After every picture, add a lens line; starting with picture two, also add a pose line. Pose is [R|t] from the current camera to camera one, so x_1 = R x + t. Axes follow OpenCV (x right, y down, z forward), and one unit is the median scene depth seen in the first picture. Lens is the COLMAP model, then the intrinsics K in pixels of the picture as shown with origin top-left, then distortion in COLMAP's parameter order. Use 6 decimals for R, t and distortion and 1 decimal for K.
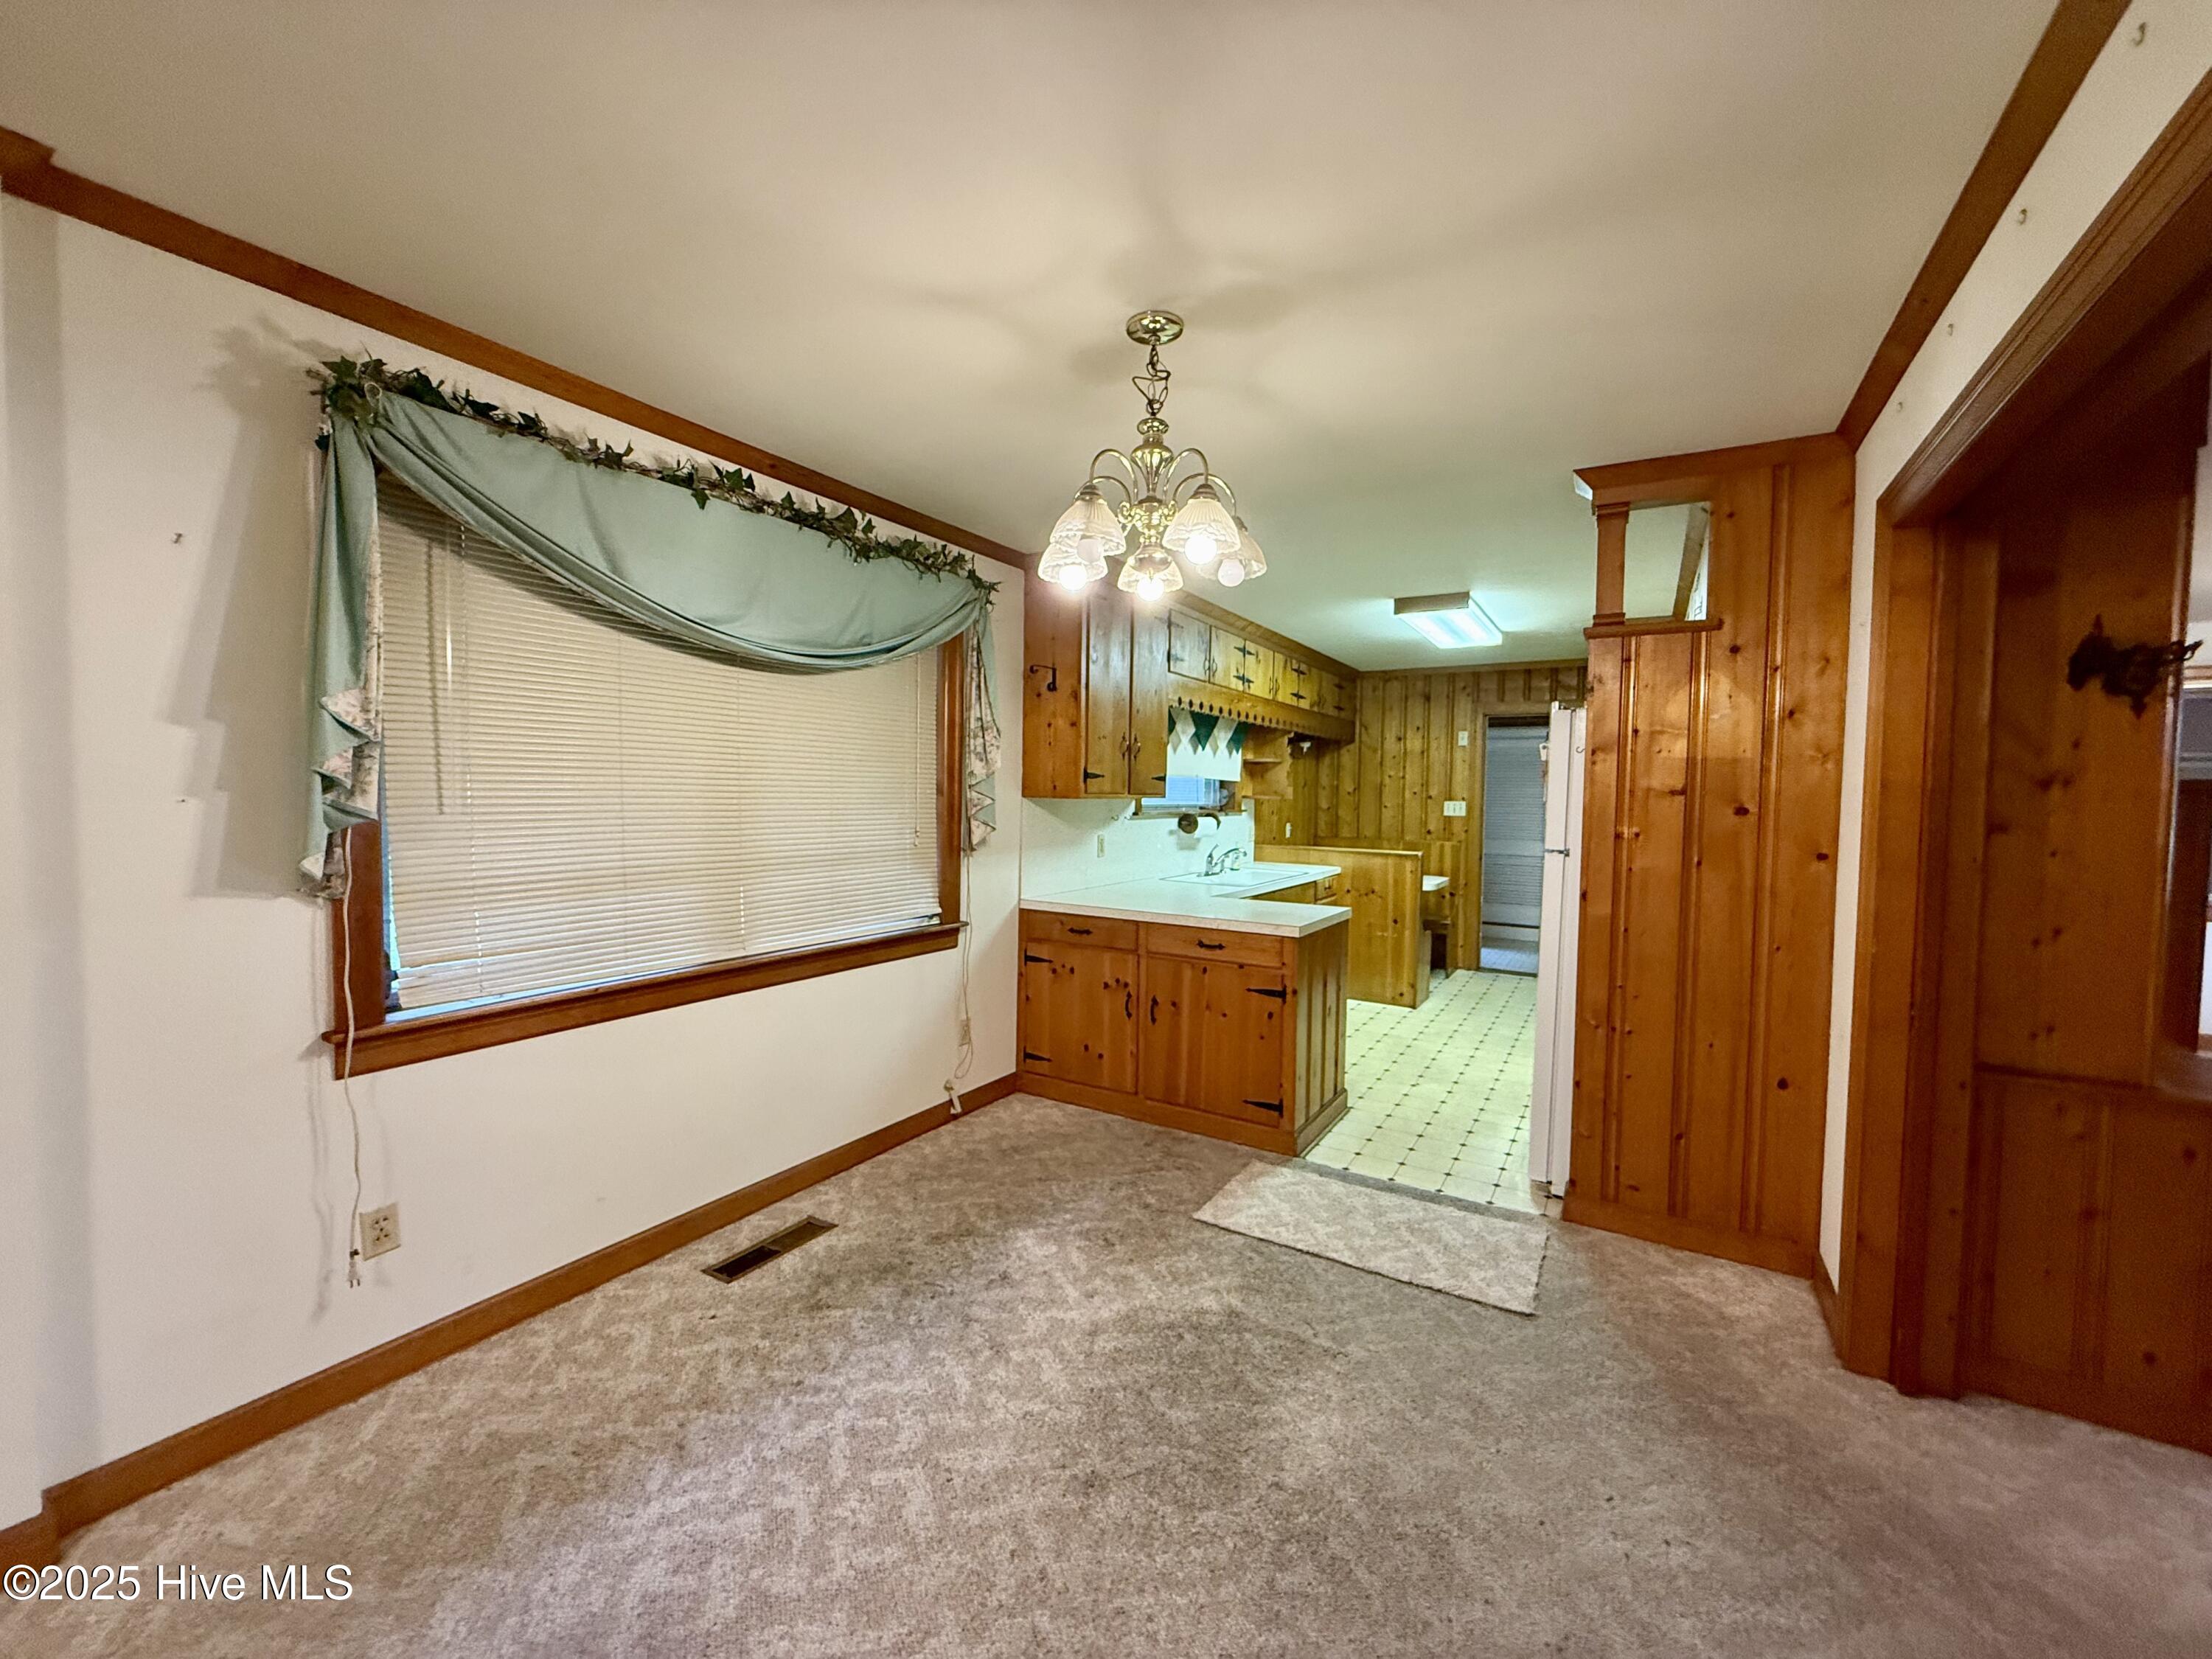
lens RADIAL K [[883.8, 0, 1102.1], [0, 883.8, 827.9], [0, 0, 1]] dist [-0.002976, 0.000691]
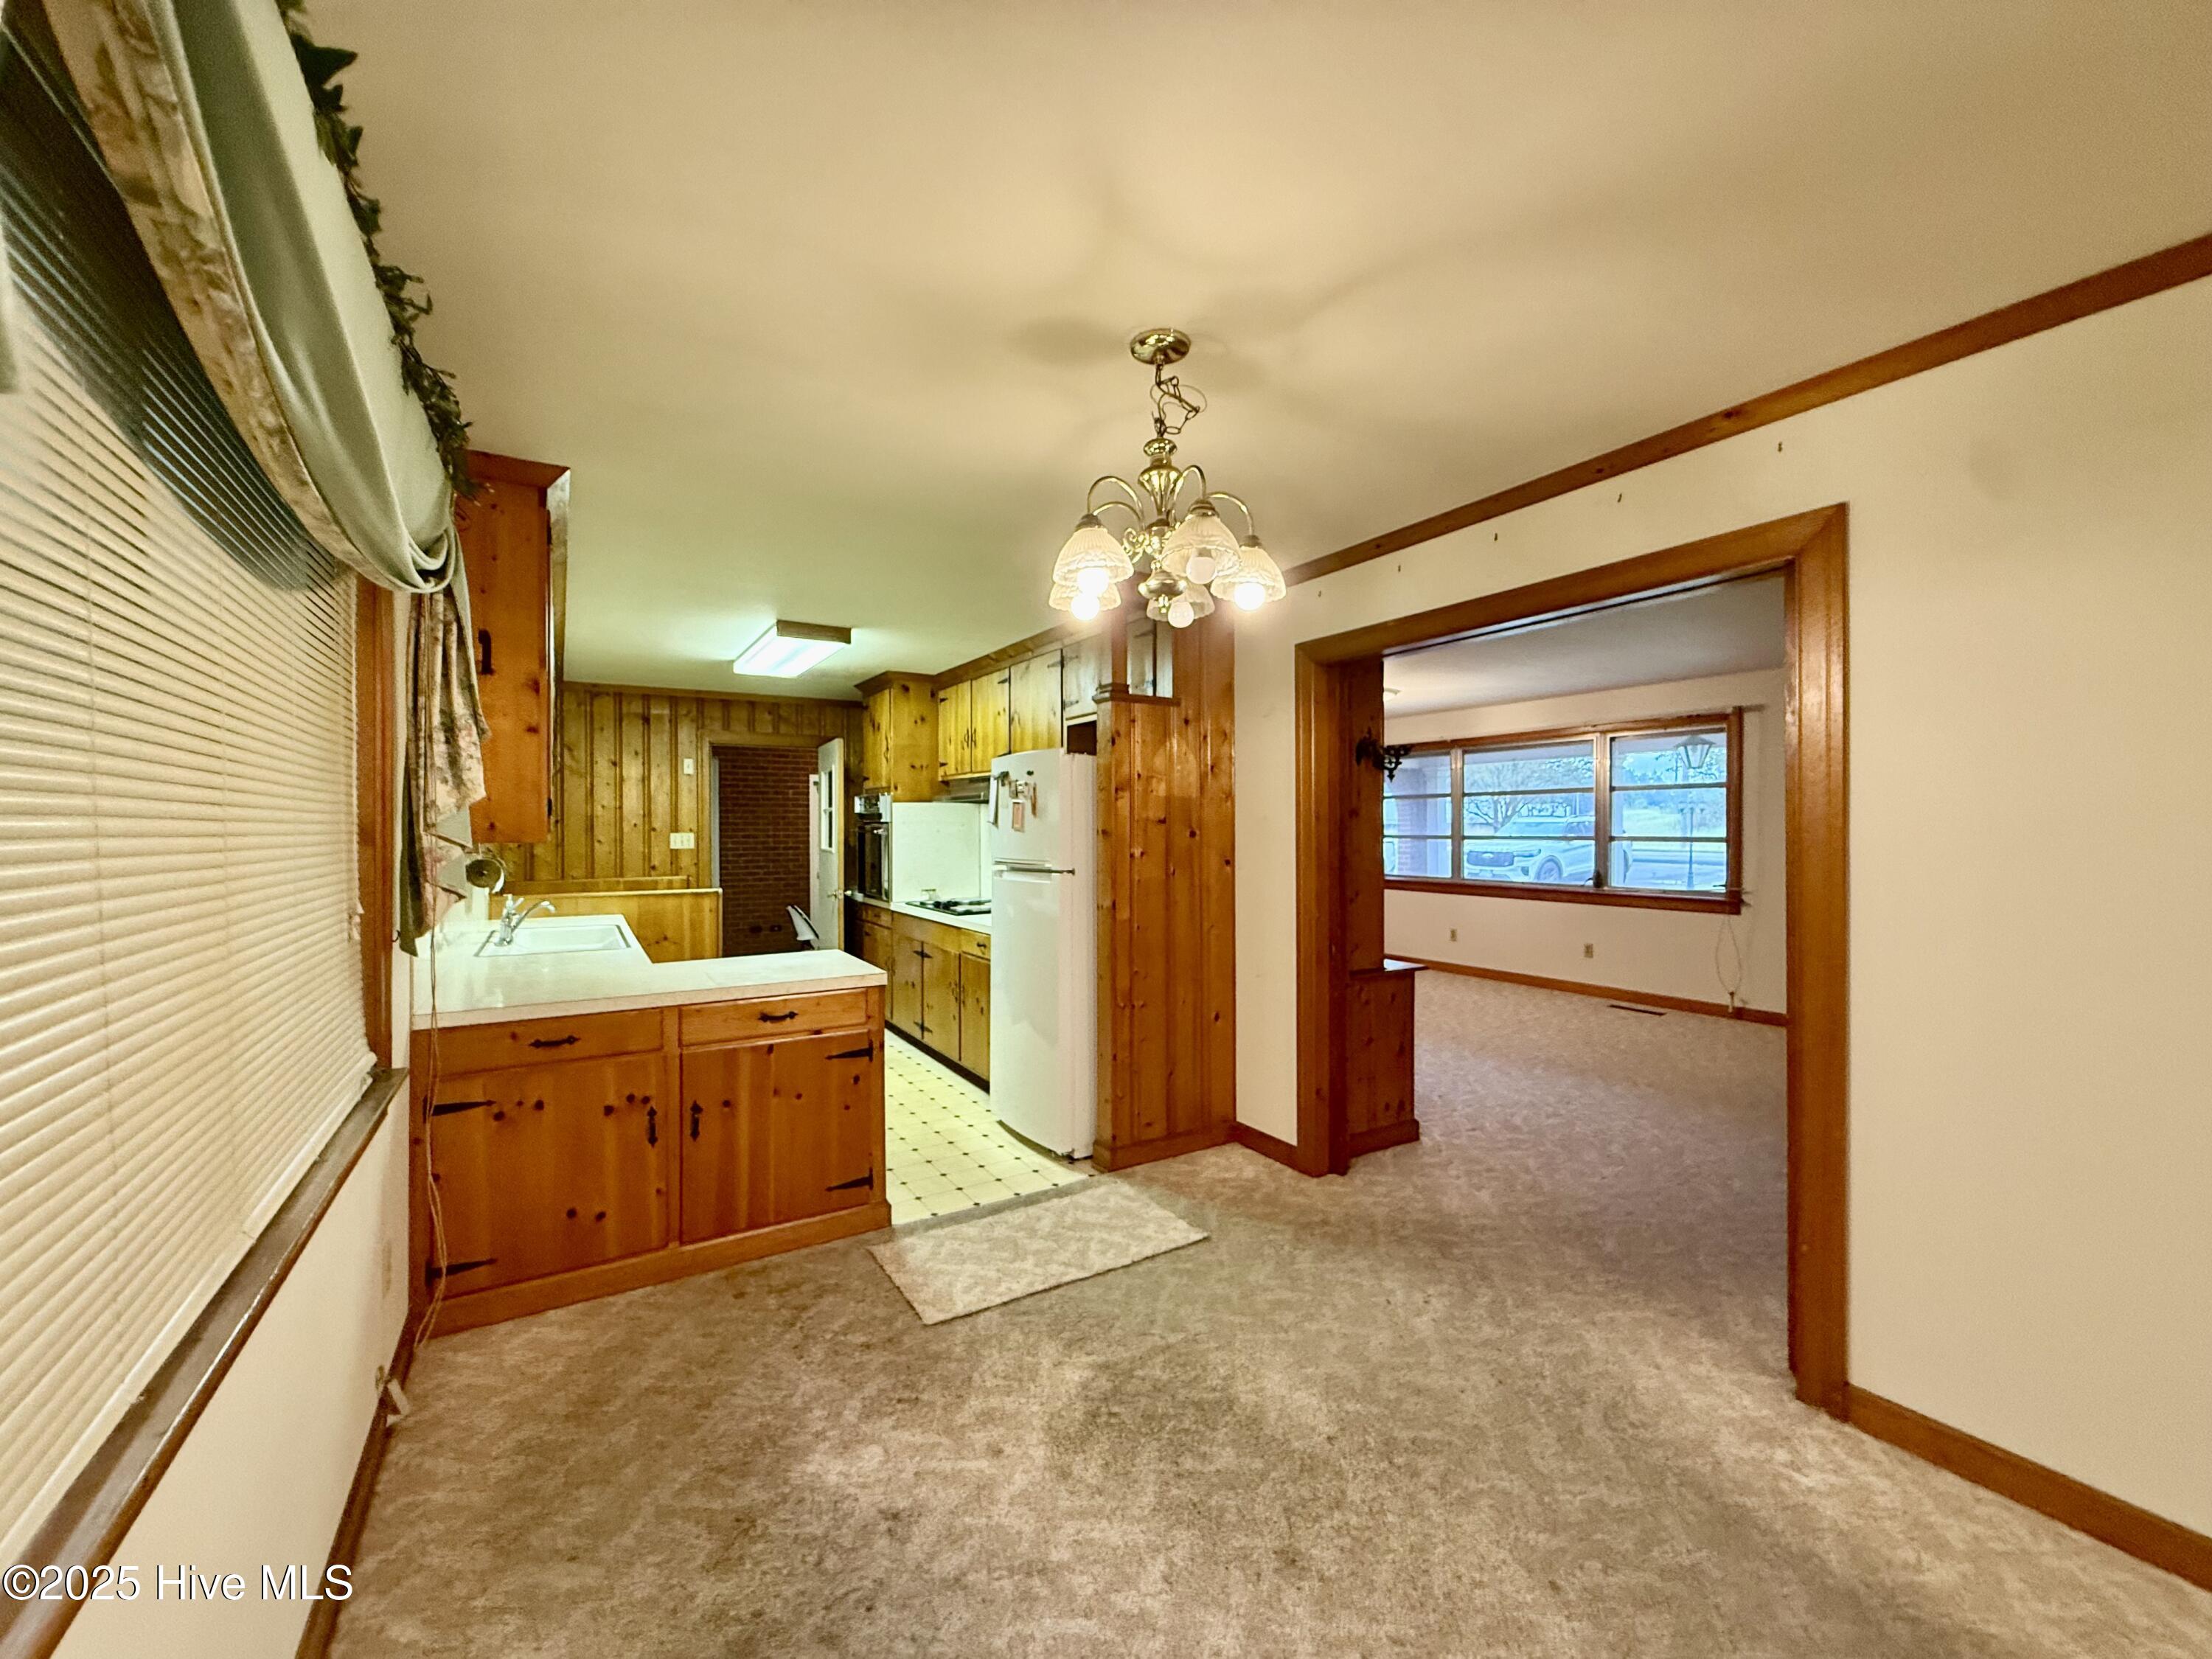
lens RADIAL K [[883.8, 0, 1100.6], [0, 883.8, 826.7], [0, 0, 1]] dist [-0.002976, 0.000691]
pose [[0.453060, -0.018131, 0.891296, -0.589024], [0.047470, 0.998865, -0.003810, -0.030632], [-0.890215, 0.044036, 0.453406, 0.452982]]
